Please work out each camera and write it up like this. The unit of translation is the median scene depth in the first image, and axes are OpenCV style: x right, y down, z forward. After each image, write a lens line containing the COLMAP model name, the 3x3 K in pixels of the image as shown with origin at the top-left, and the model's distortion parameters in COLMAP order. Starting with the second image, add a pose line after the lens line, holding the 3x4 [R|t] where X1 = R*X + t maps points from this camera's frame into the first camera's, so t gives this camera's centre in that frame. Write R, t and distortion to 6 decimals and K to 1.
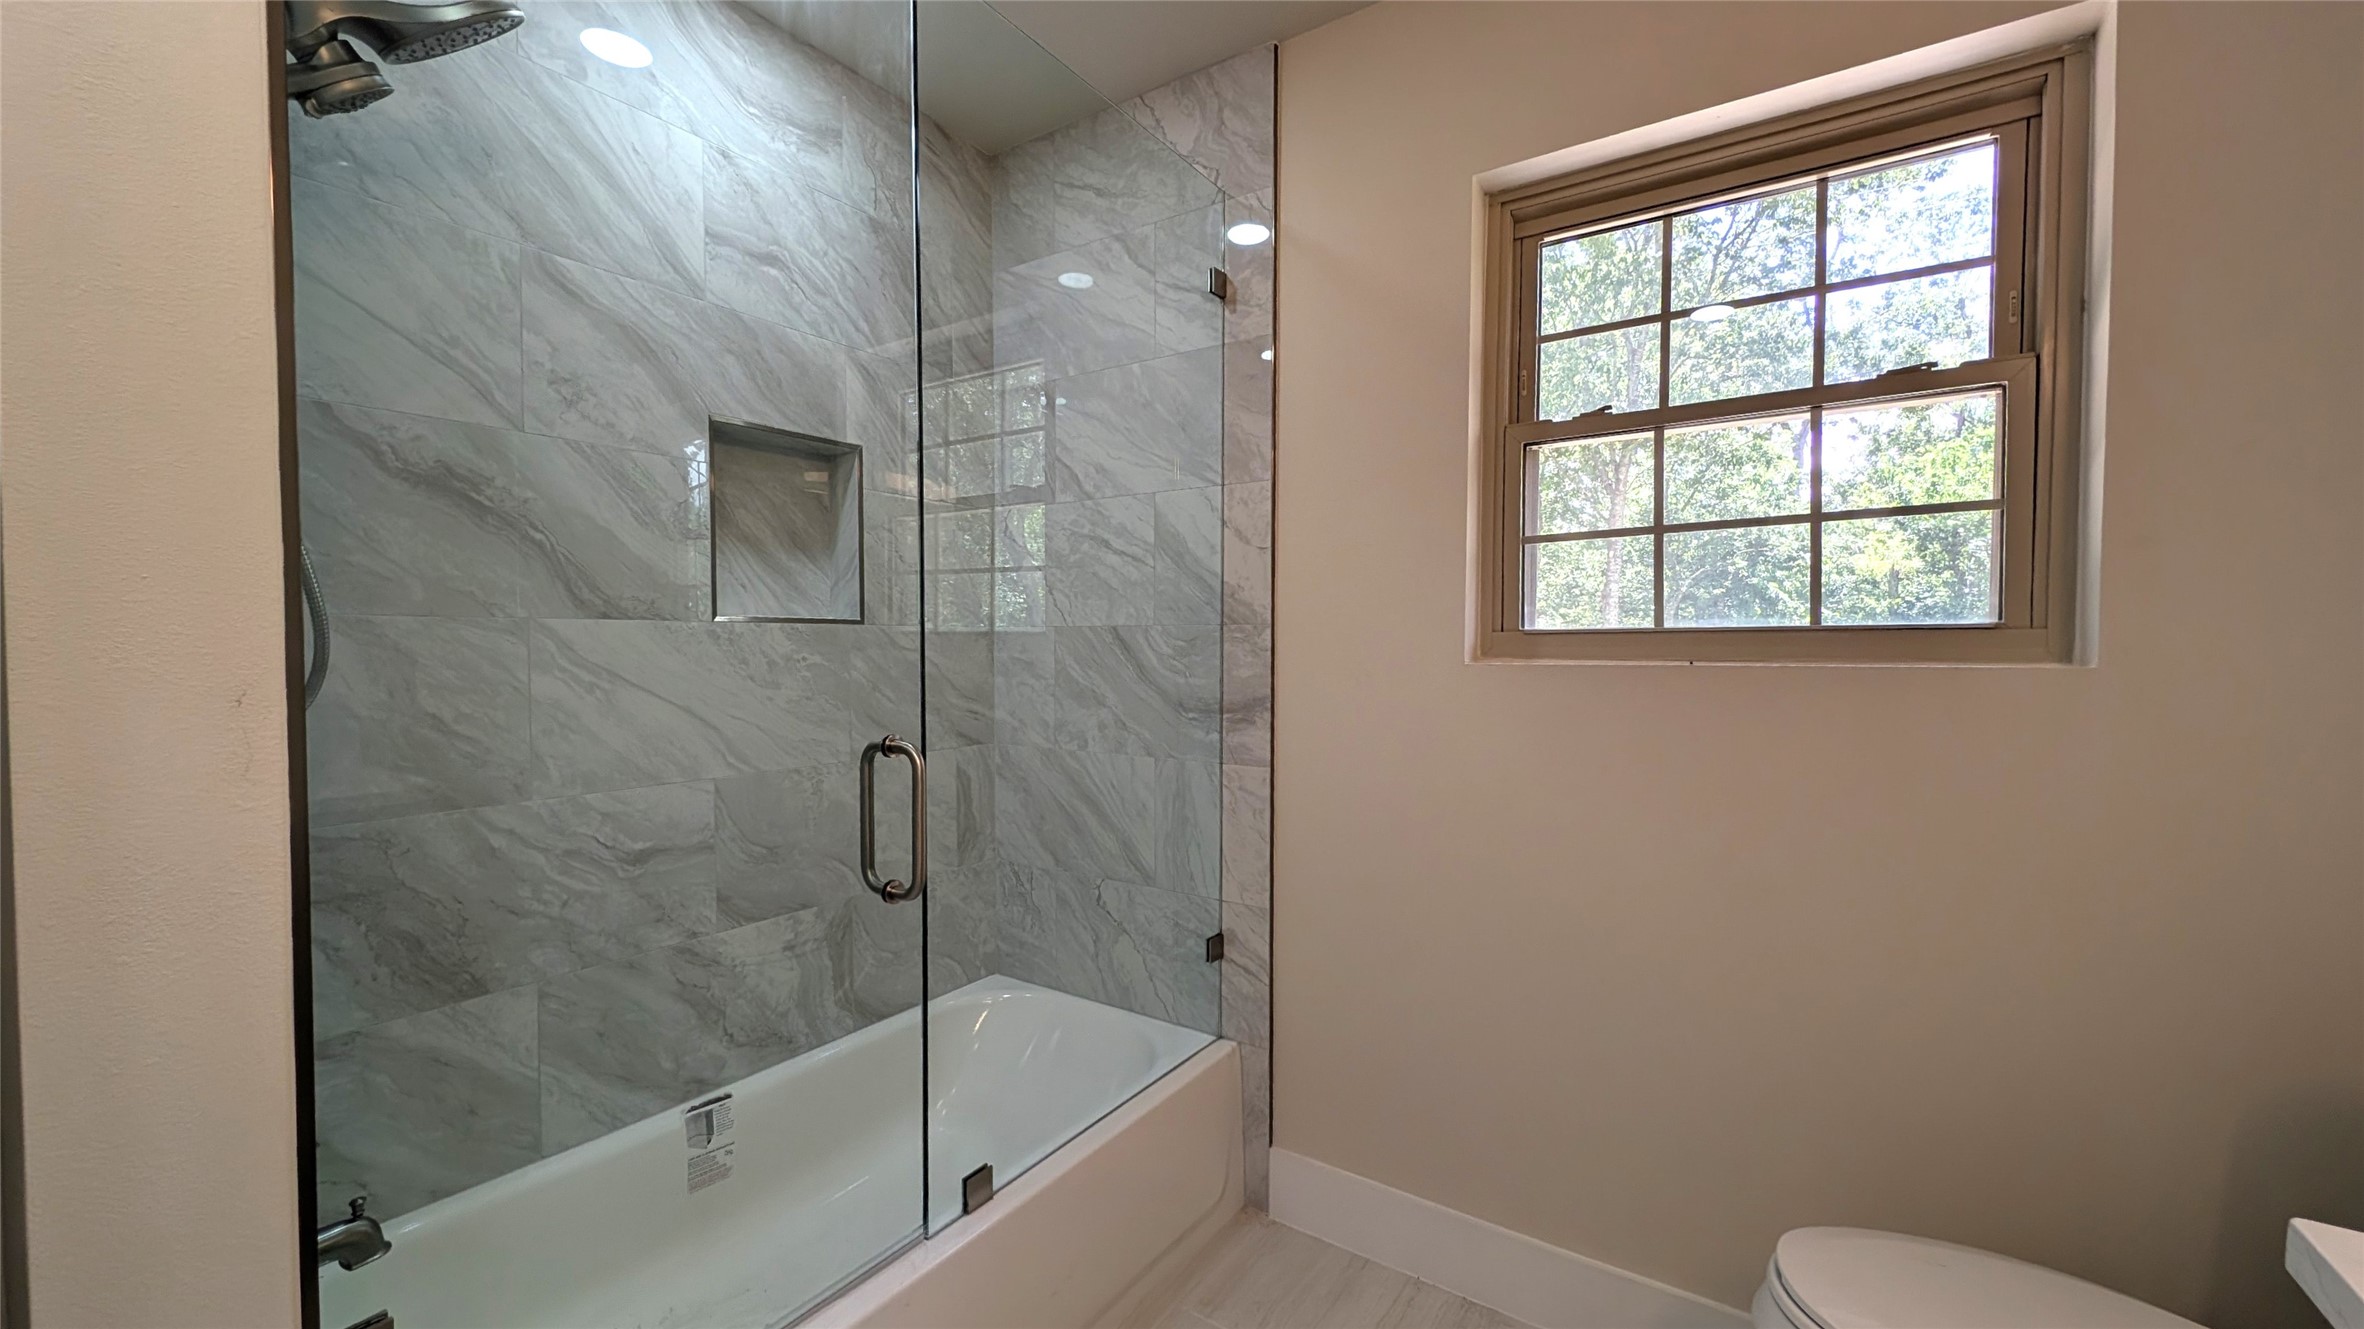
lens RADIAL K [[894.2, 0, 1183.1], [0, 894.2, 669.0], [0, 0, 1]] dist [0.018031, -0.011891]
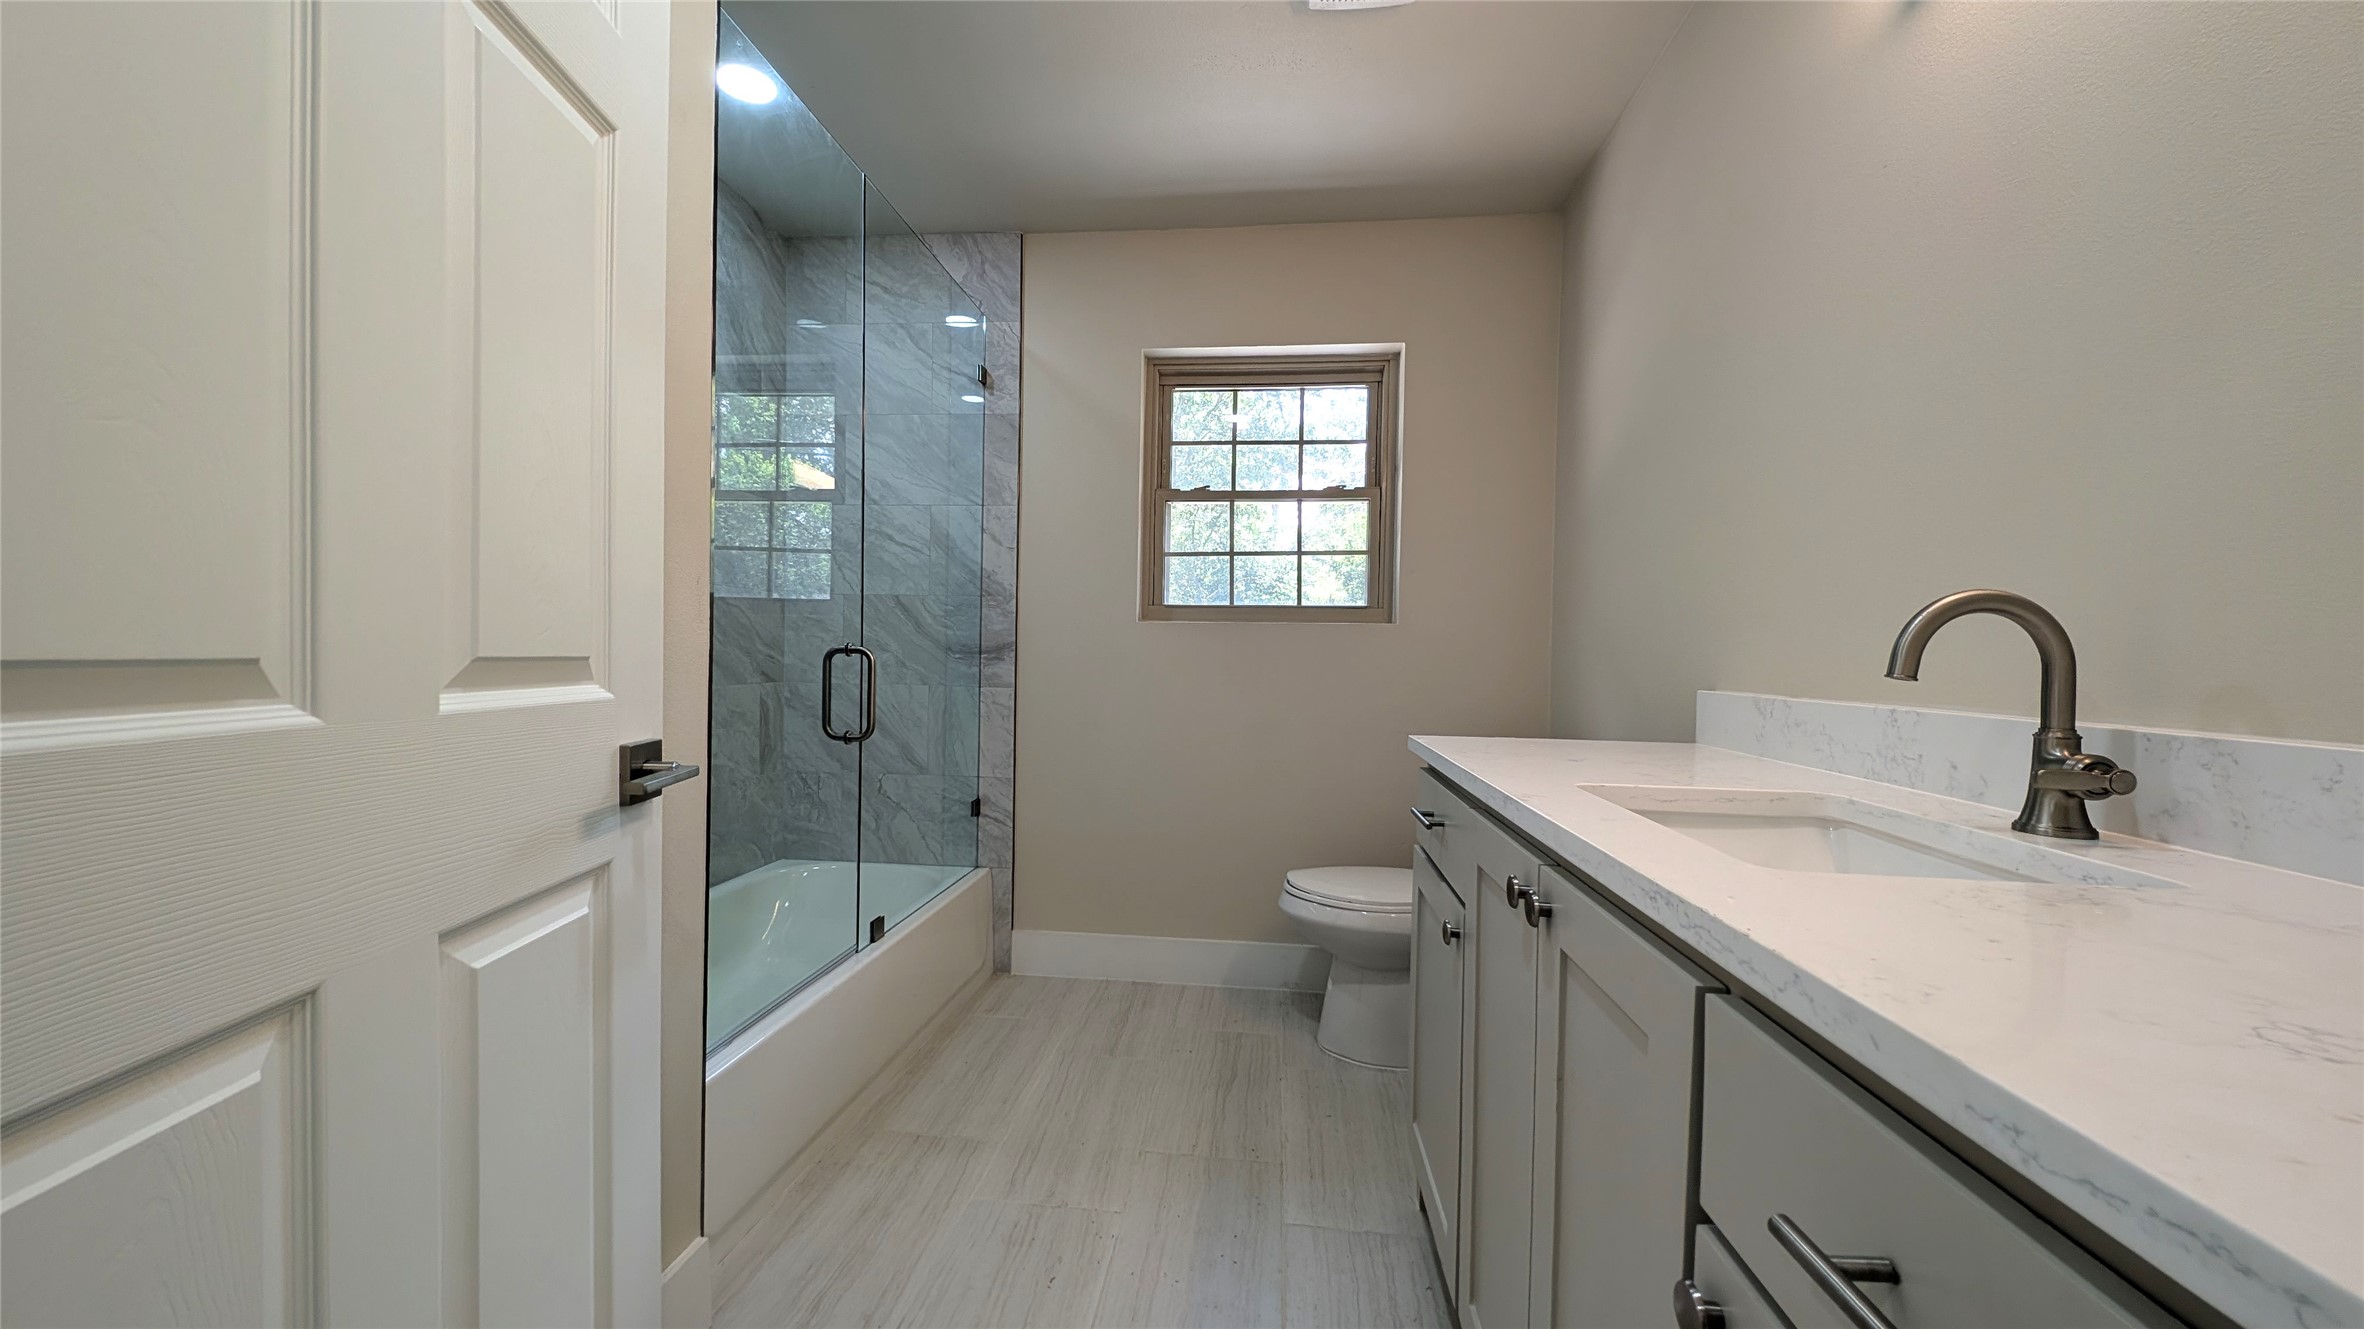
lens RADIAL K [[856.1, 0, 1181.6], [0, 856.1, 668.6], [0, 0, 1]] dist [0.008596, -0.003574]
pose [[0.883039, 0.006443, 0.469256, -0.341973], [-0.003681, 0.999970, -0.006804, 0.083698], [-0.469286, 0.004281, 0.883036, -0.456061]]
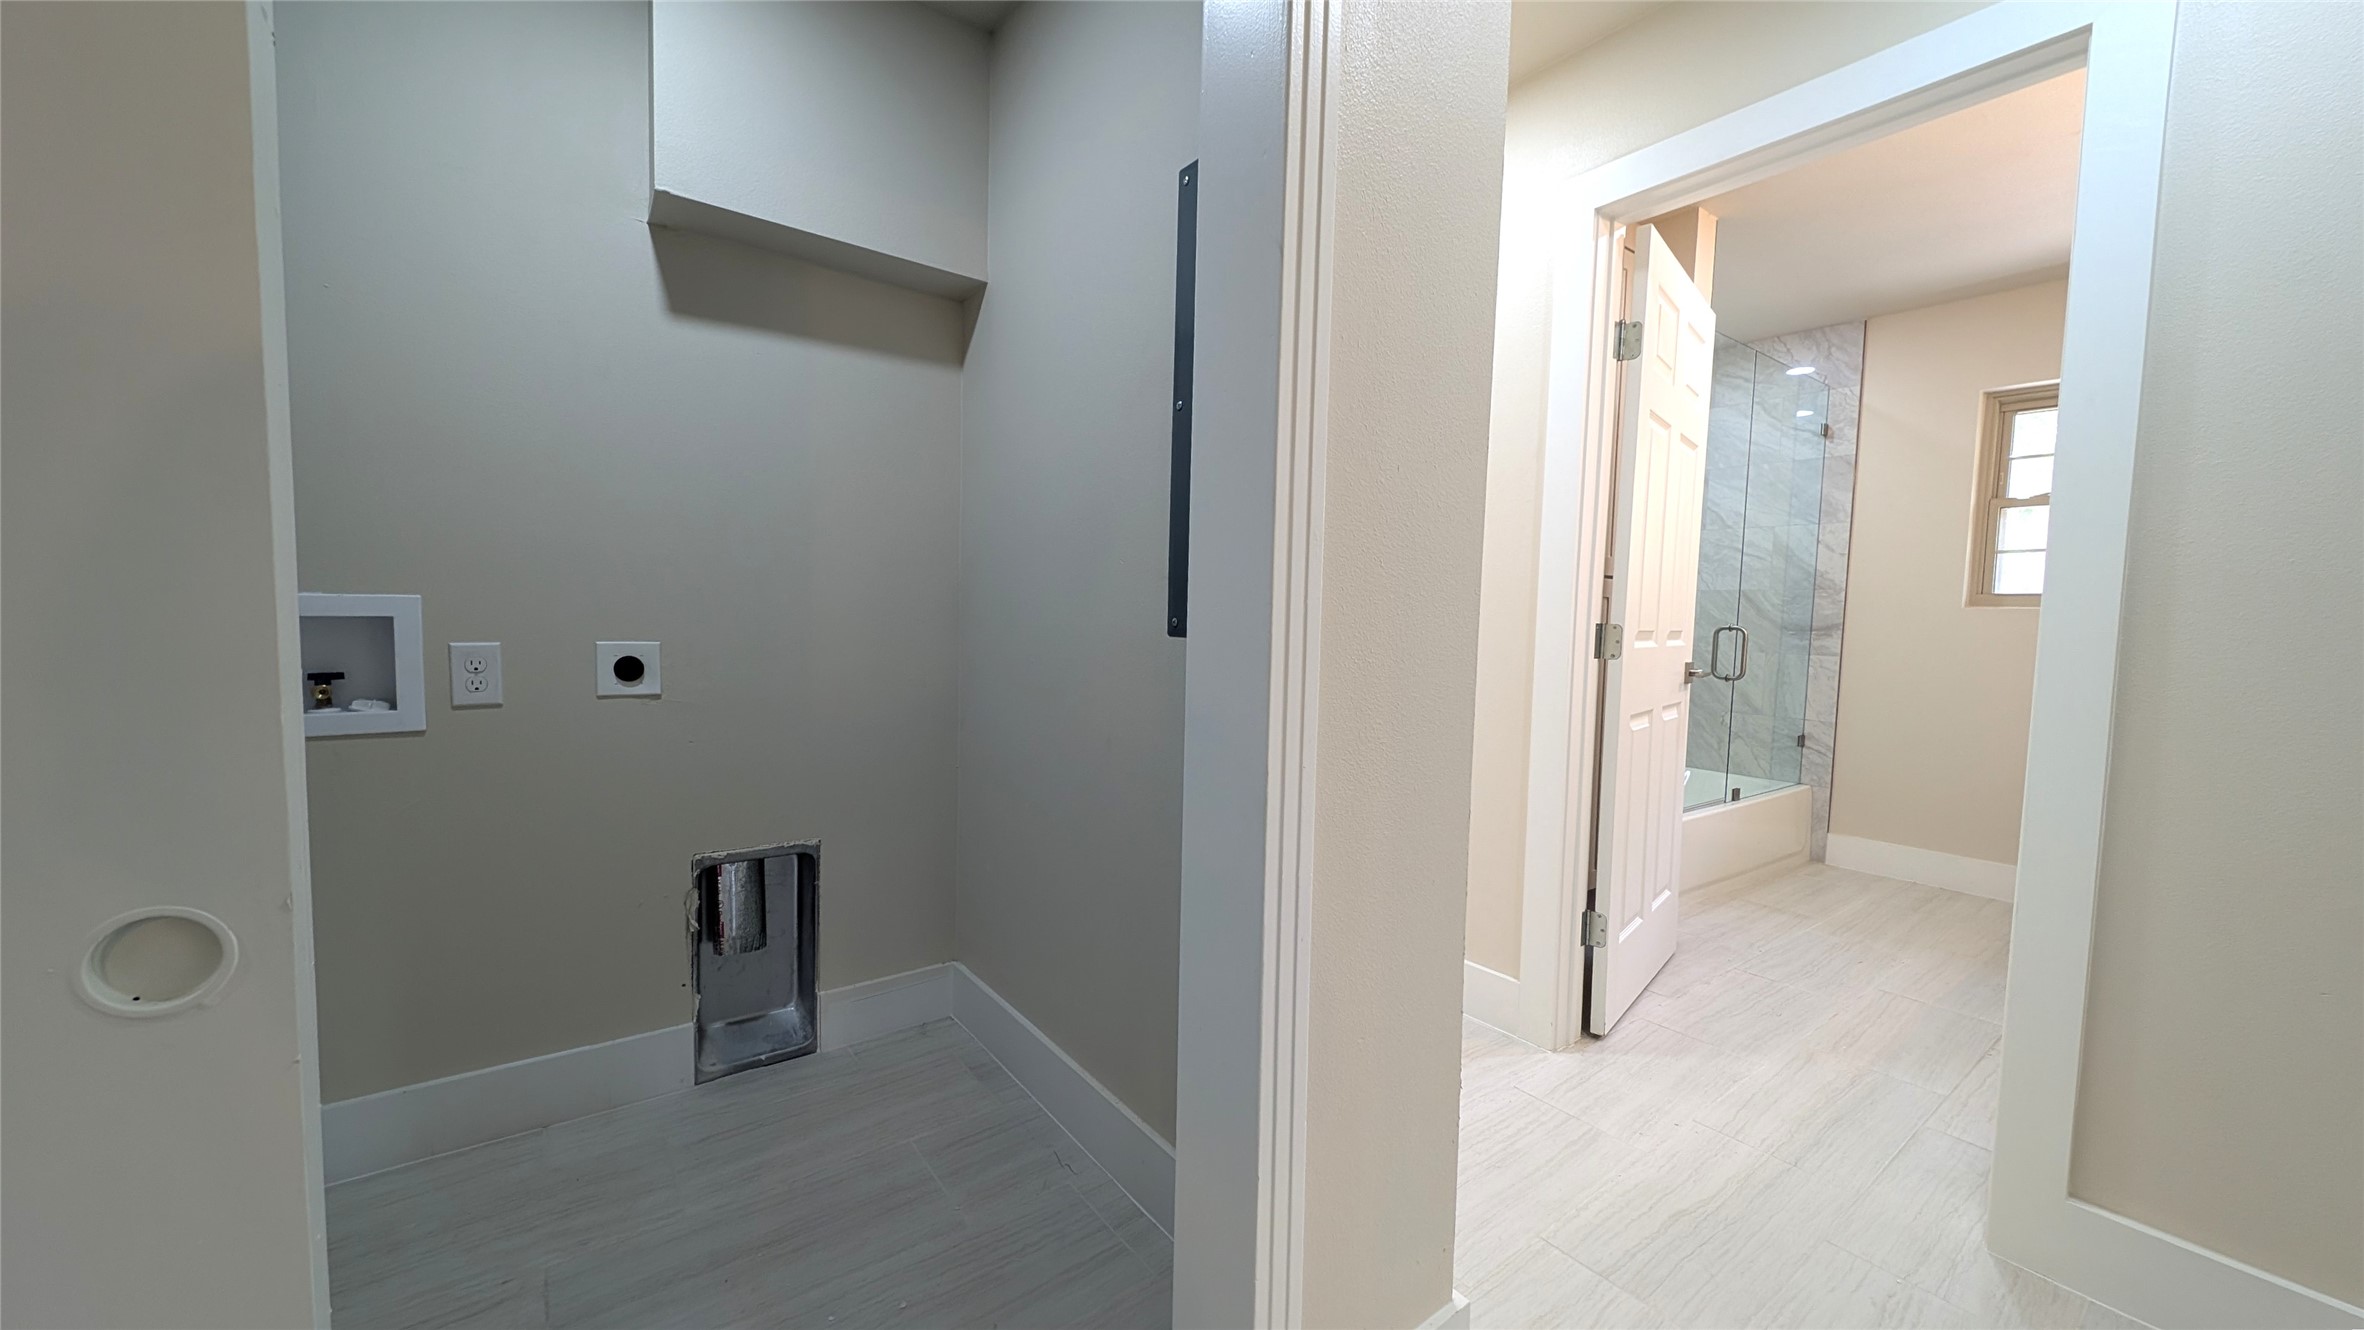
lens RADIAL K [[875.4, 0, 1167.9], [0, 875.4, 670.2], [0, 0, 1]] dist [0.031469, -0.023299]
pose [[0.944819, 0.043153, -0.324739, -0.719617], [-0.032285, 0.998726, 0.038781, 0.110142], [0.325999, -0.026157, 0.945008, -1.497543]]
